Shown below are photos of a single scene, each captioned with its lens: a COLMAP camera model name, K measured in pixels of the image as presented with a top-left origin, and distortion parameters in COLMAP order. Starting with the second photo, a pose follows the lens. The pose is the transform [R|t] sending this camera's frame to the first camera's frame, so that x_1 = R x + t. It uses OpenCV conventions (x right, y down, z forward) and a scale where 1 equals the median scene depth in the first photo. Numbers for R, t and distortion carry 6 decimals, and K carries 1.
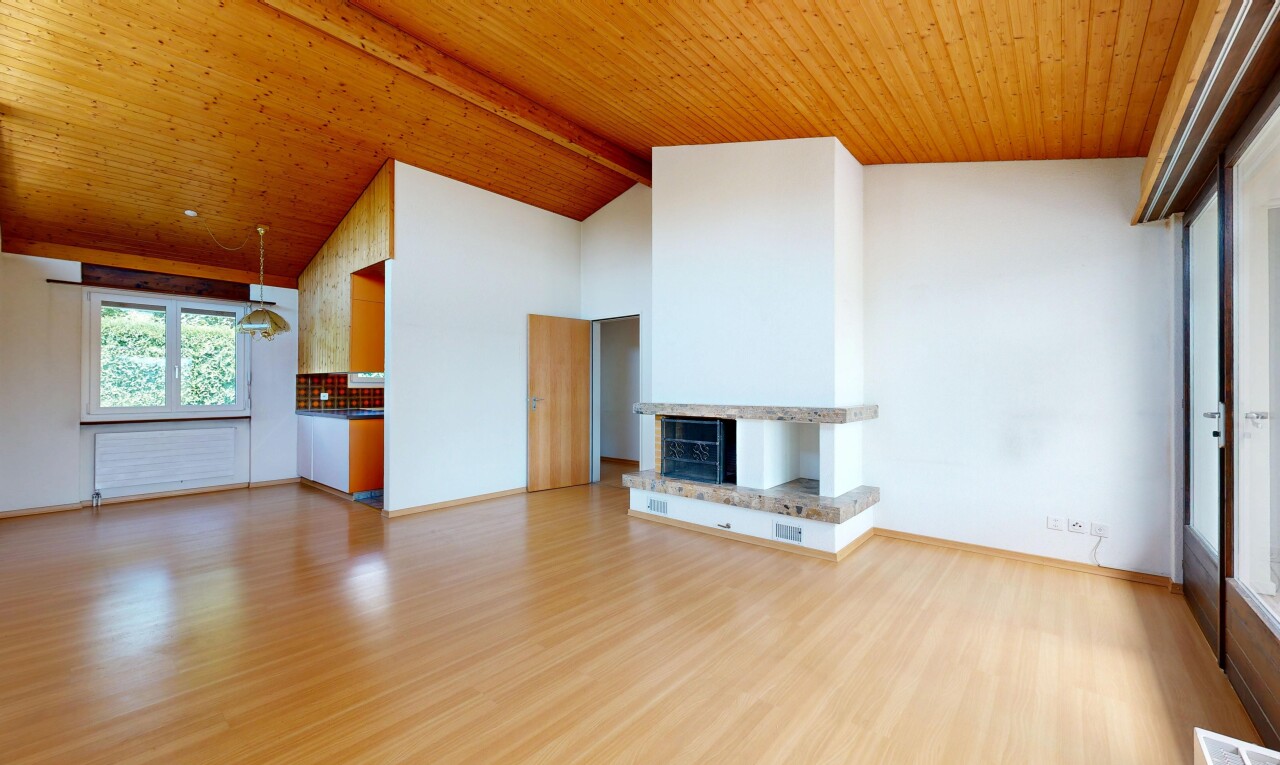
lens RADIAL K [[502.7, 0, 640.0], [0, 502.7, 382.5], [0, 0, 1]] dist [0.001105, 0.000233]
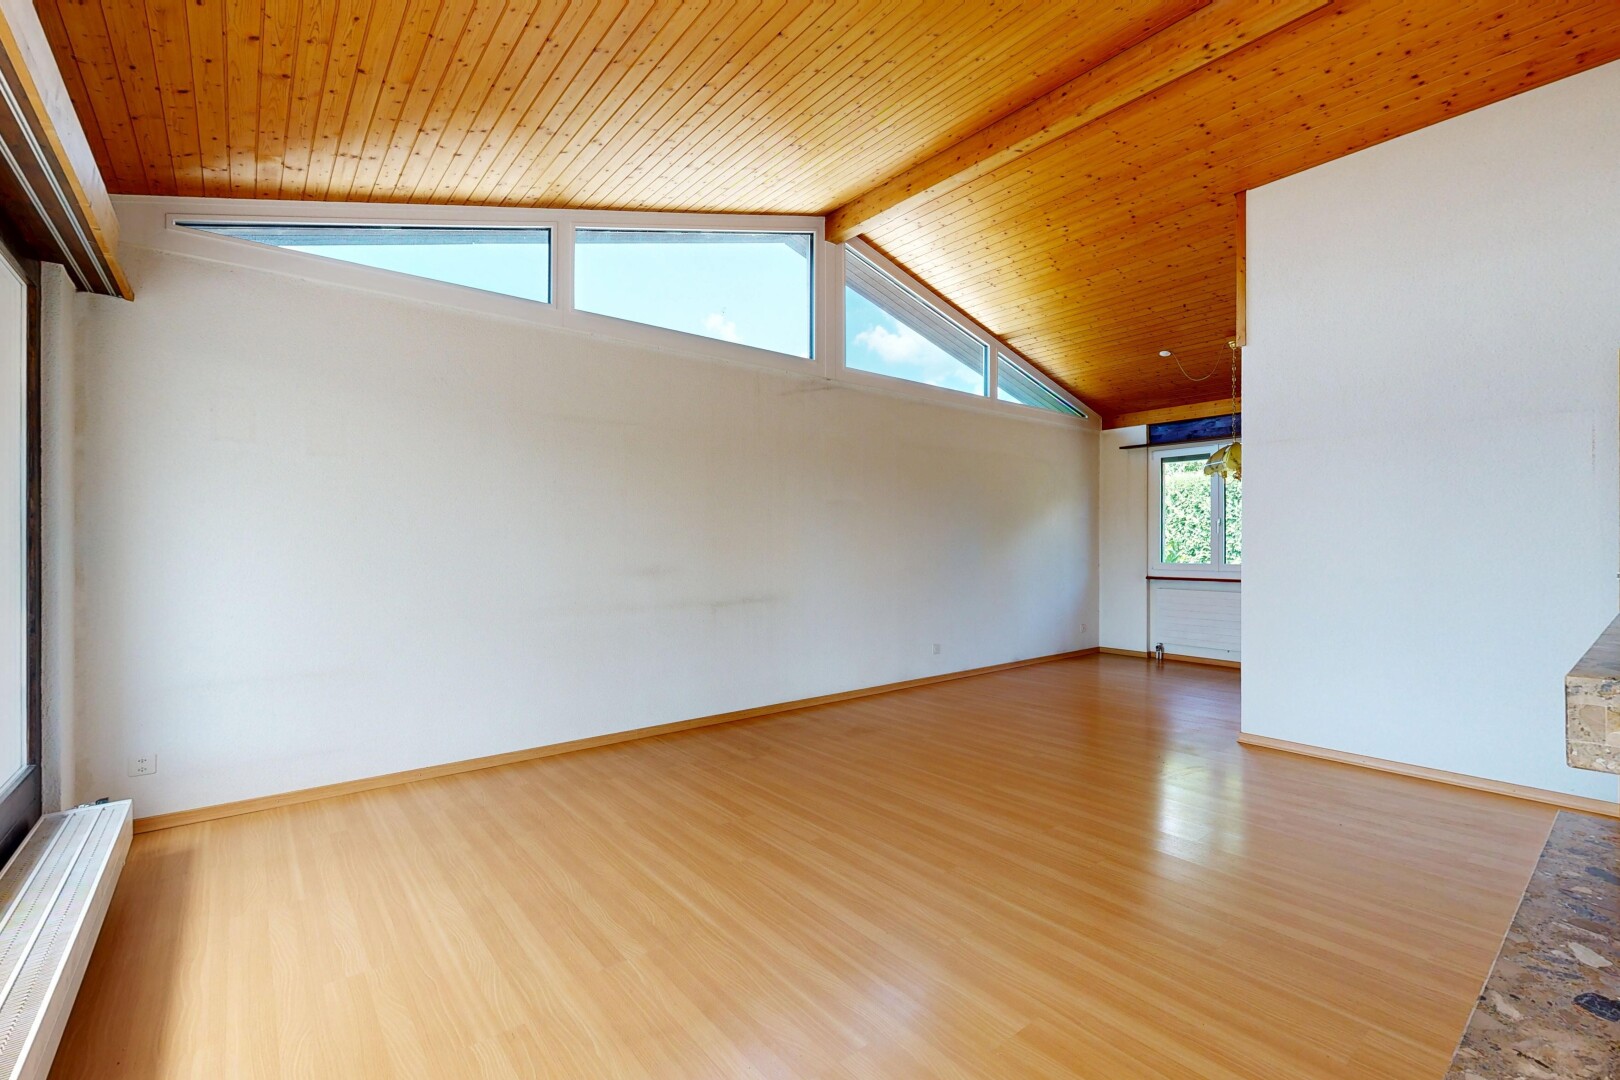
lens RADIAL K [[710.9, 0, 810.0], [0, 710.9, 540.0], [0, 0, 1]] dist [-0.001476, -0.000586]
pose [[-0.184660, -0.004688, -0.982791, 0.914183], [0.009180, 0.999937, -0.006495, 0.011598], [0.982760, -0.010221, -0.184605, 1.096339]]
